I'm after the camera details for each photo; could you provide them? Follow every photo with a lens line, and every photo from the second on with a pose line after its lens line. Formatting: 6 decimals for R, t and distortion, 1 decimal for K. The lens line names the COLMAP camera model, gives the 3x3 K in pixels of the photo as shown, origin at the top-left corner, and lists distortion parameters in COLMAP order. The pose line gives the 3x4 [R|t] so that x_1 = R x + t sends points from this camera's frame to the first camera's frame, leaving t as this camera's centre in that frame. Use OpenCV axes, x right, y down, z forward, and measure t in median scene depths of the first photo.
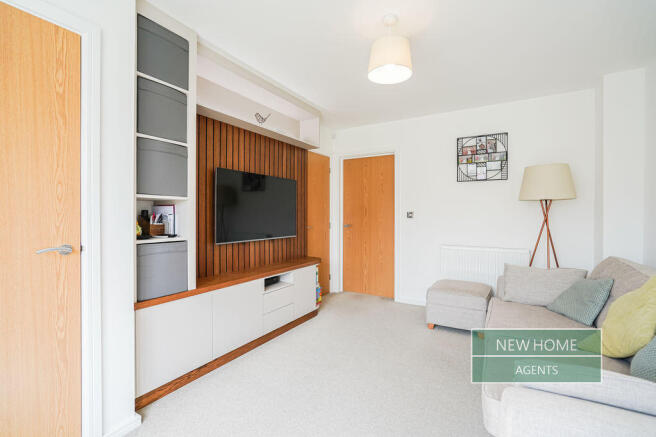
lens RADIAL K [[303.9, 0, 329.9], [0, 303.9, 214.4], [0, 0, 1]] dist [-0.000818, 0.000109]
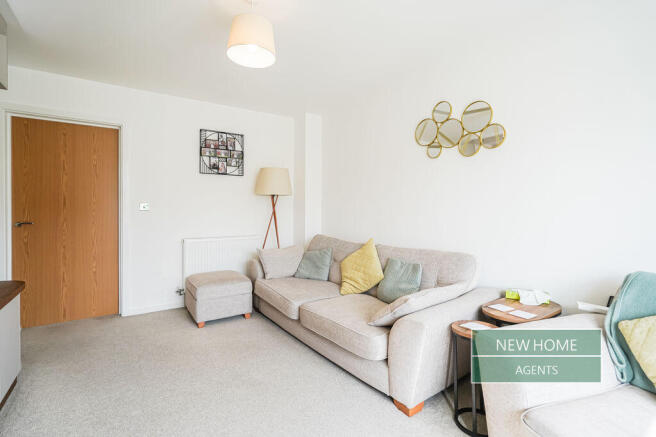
lens RADIAL K [[304.5, 0, 325.1], [0, 304.5, 206.6], [0, 0, 1]] dist [-0.000996, 0.000670]
pose [[0.436913, -0.000855, 0.899503, -0.308579], [-0.001600, 0.999997, 0.001727, -0.001547], [-0.899502, -0.002193, 0.436910, 0.215521]]
